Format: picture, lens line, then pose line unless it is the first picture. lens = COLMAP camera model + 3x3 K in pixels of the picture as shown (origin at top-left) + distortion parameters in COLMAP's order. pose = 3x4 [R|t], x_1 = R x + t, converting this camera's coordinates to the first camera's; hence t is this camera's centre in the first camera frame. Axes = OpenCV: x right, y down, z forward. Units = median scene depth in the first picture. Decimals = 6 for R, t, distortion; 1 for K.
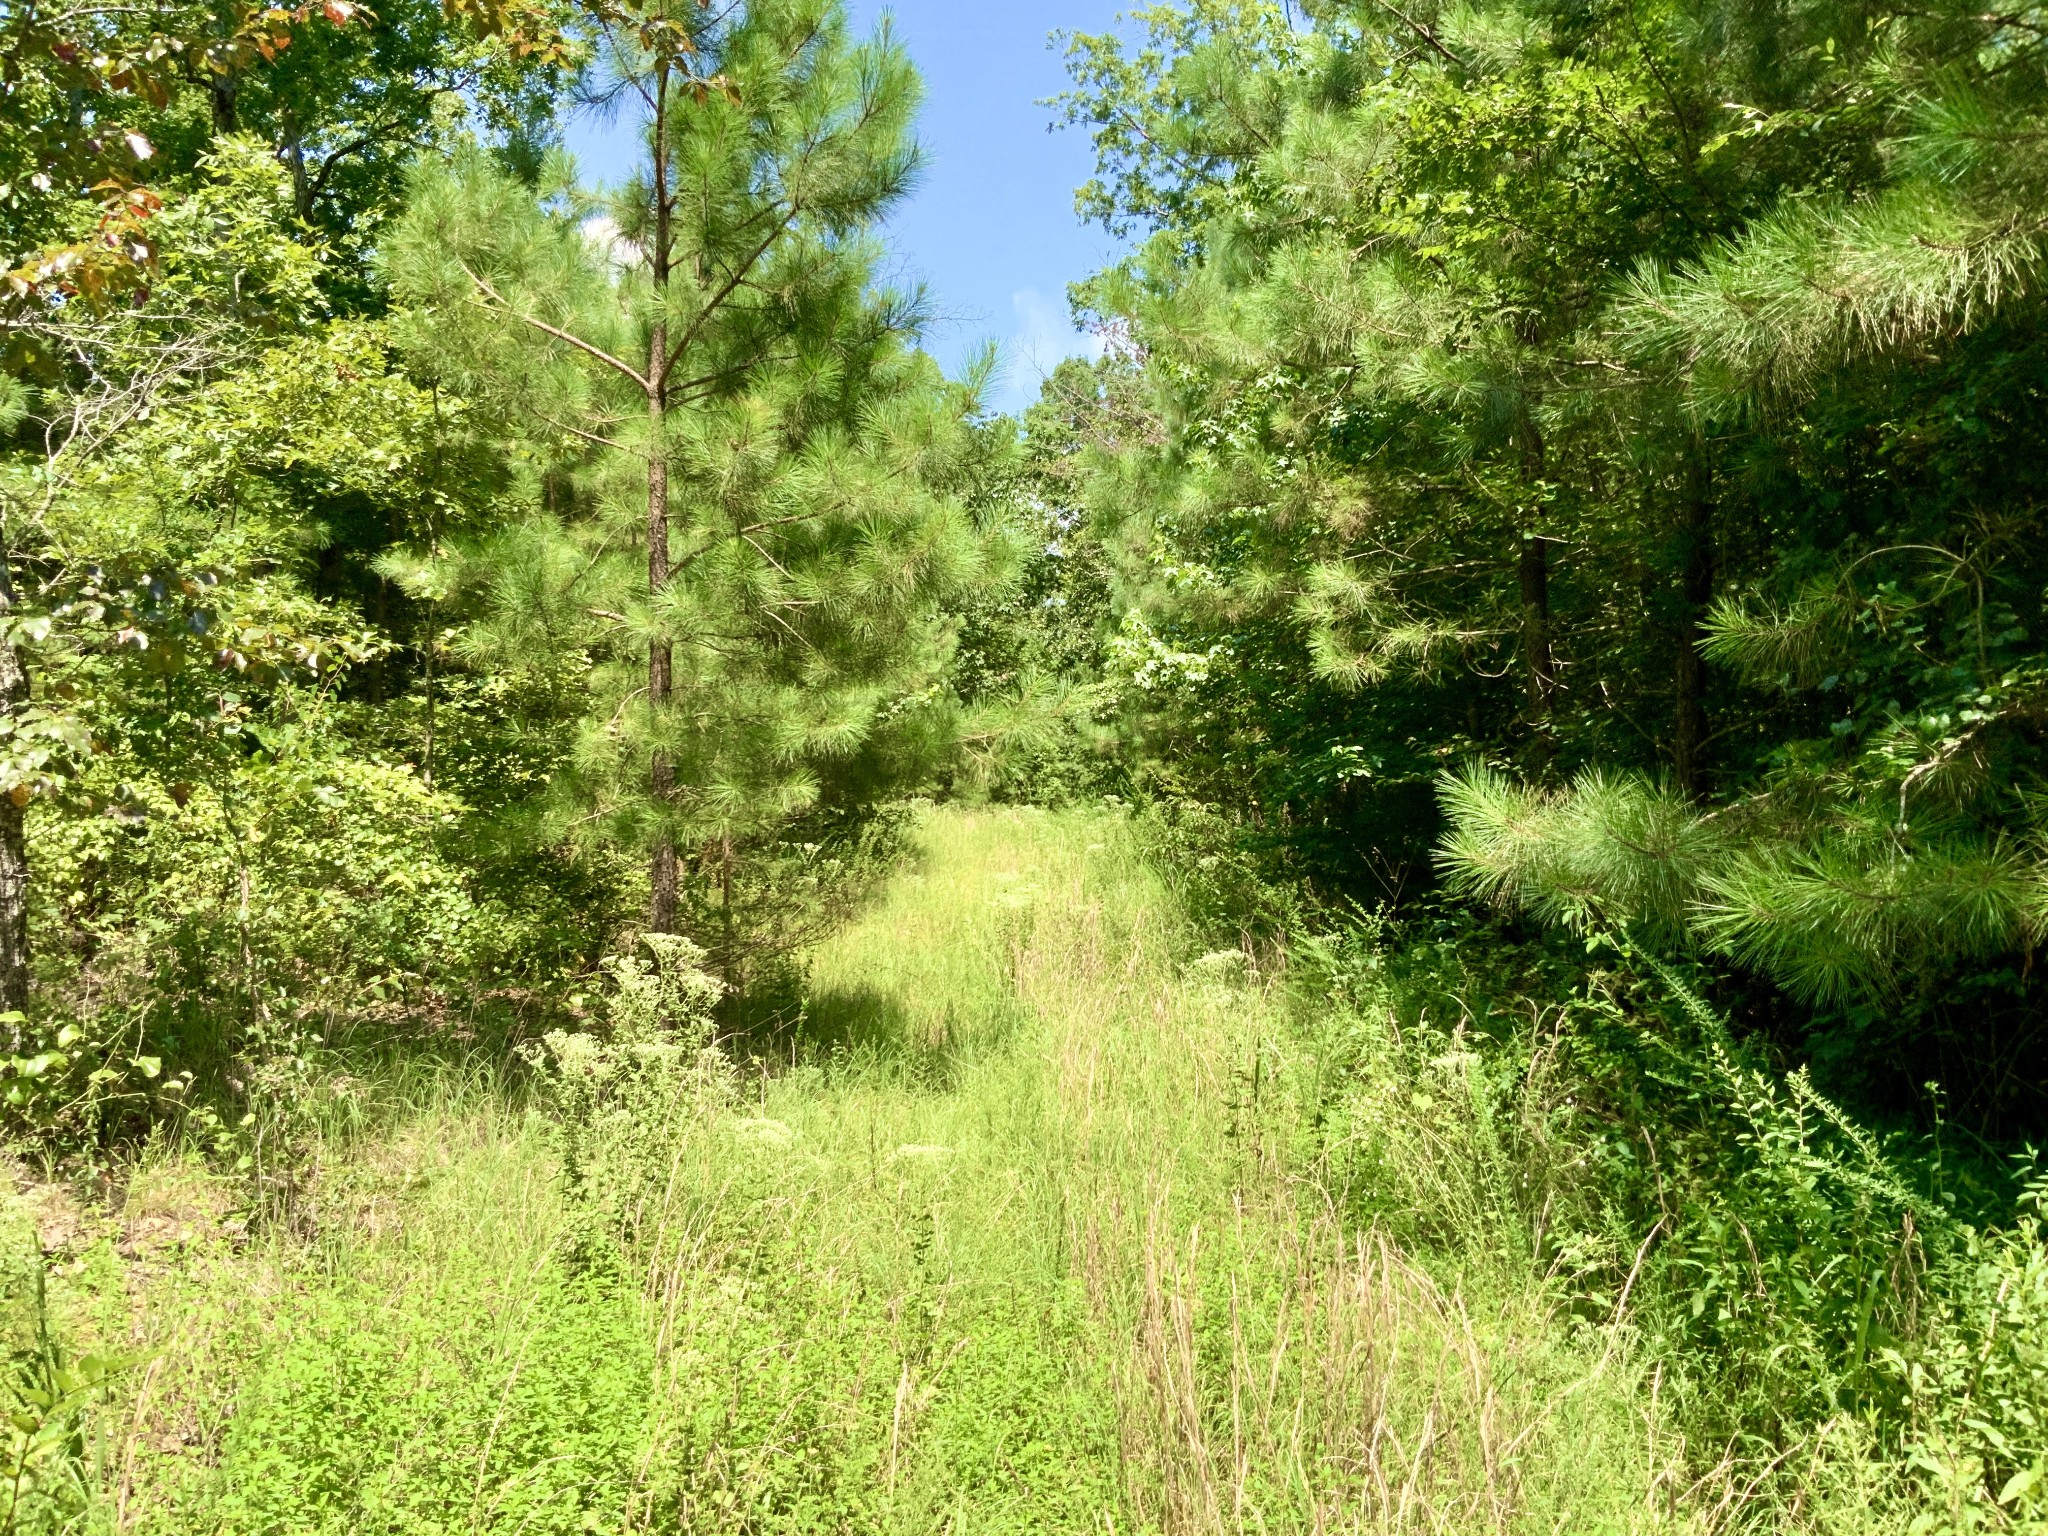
lens RADIAL K [[1534.5, 0, 1024.0], [0, 1534.5, 768.0], [0, 0, 1]] dist [0.008341, 0.003640]
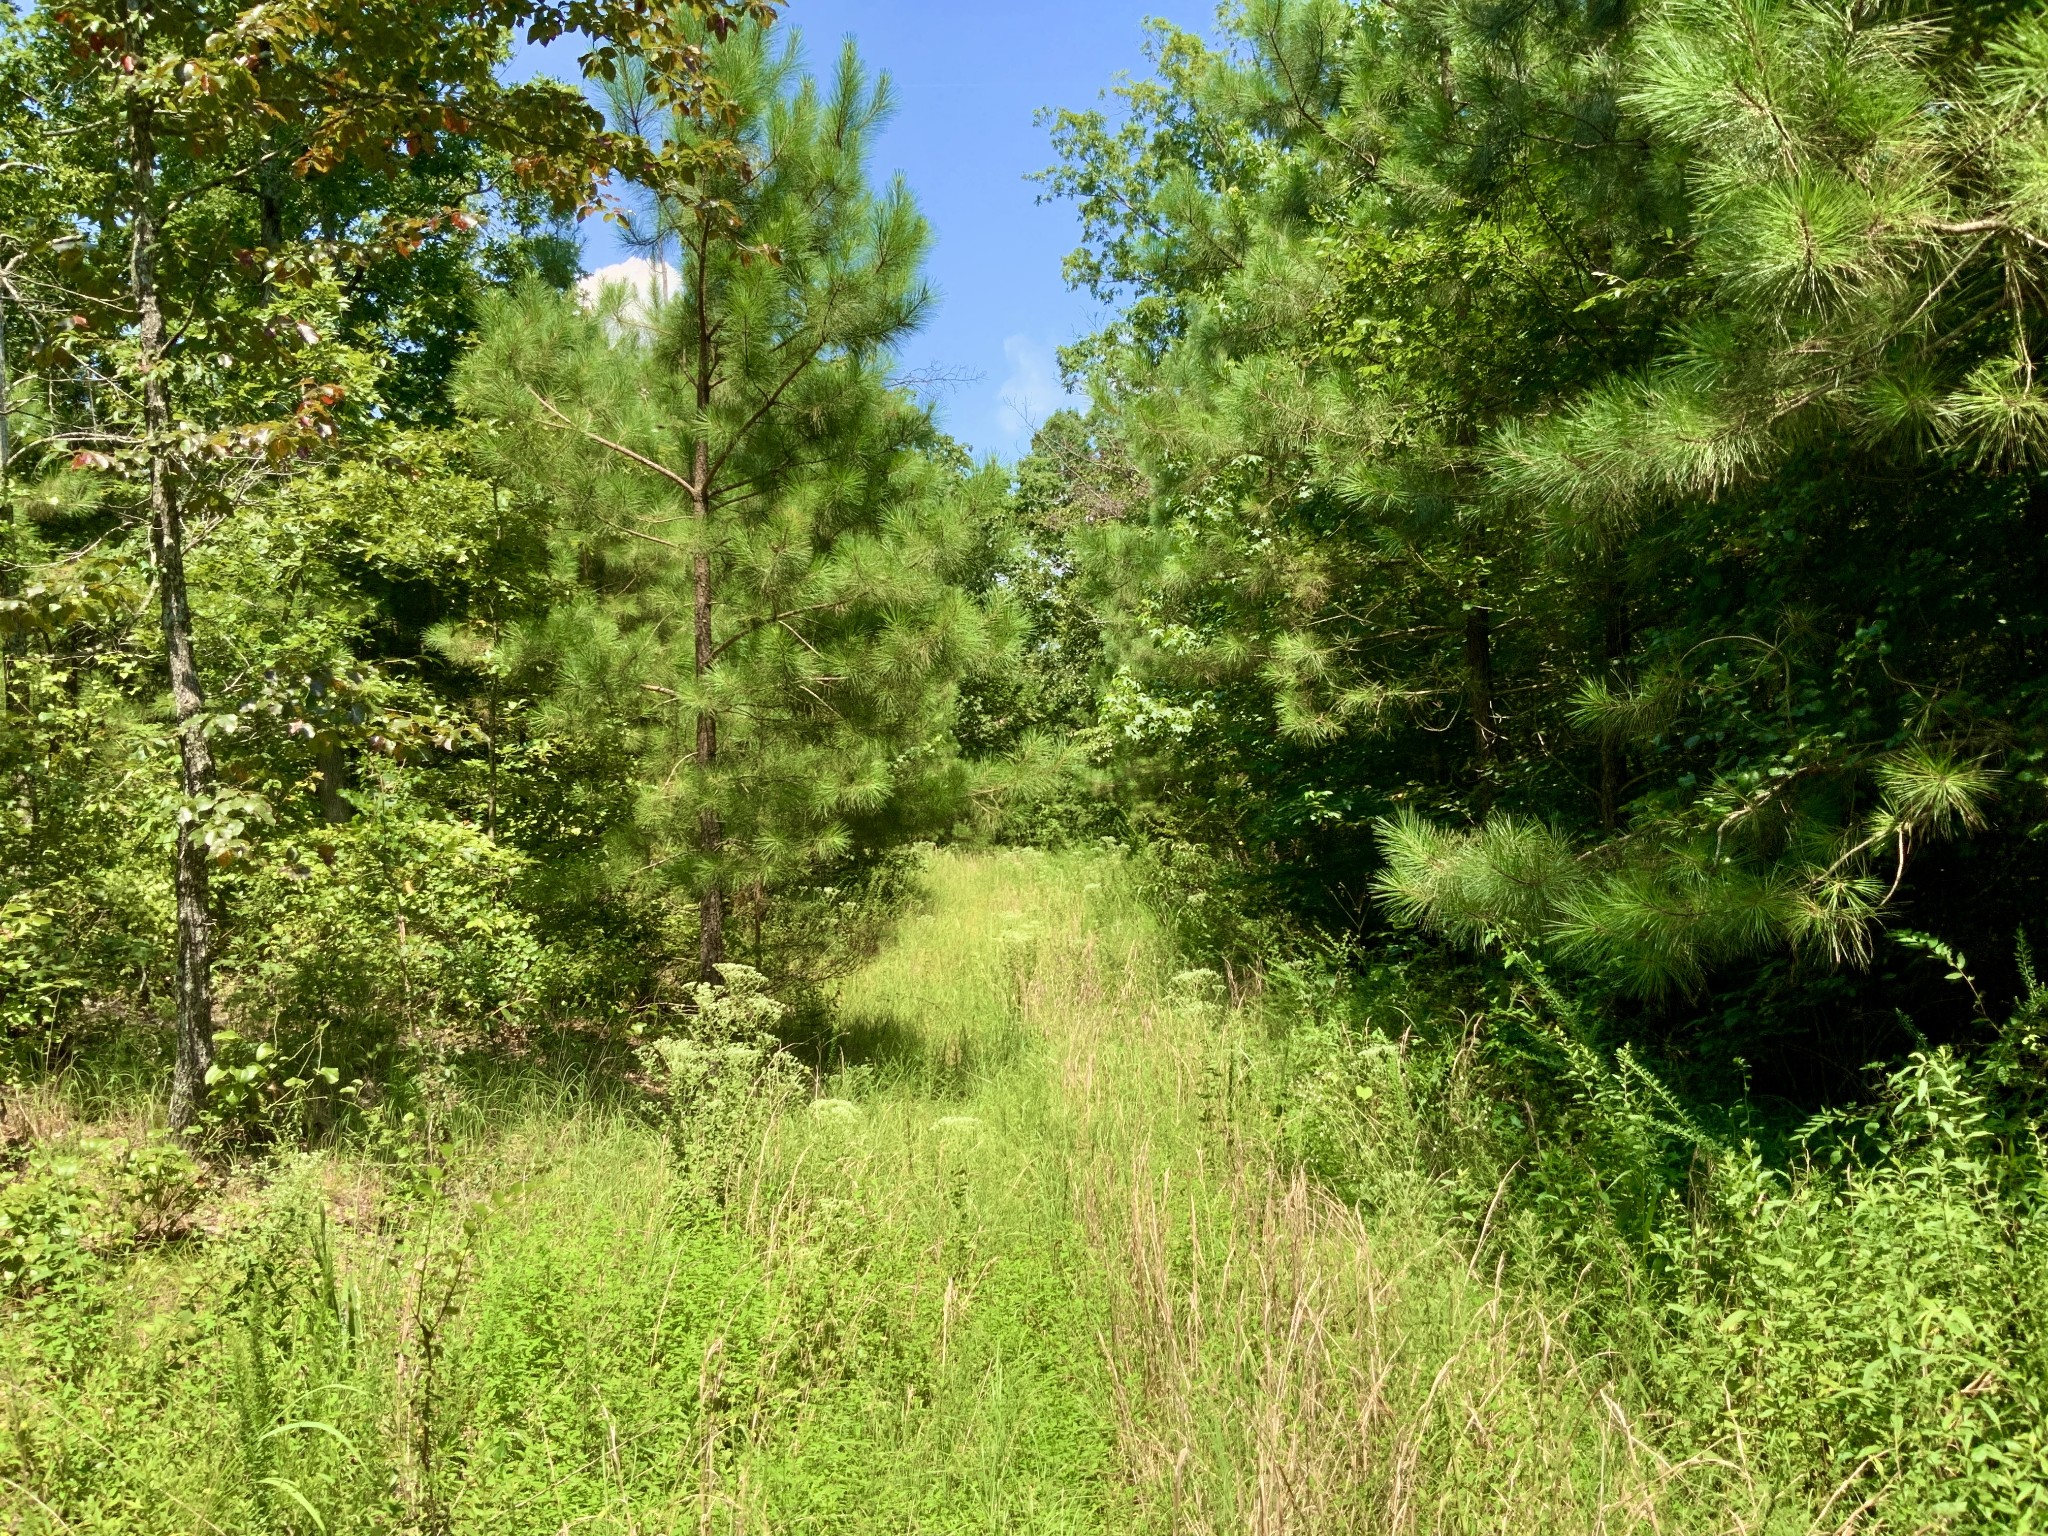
lens RADIAL K [[1515.5, 0, 970.8], [0, 1515.5, 797.8], [0, 0, 1]] dist [0.049261, 0.000772]
pose [[0.999266, -0.017954, -0.033839, -0.003038], [0.017674, 0.999807, -0.008552, -0.005976], [0.033986, 0.007948, 0.999391, -0.127429]]
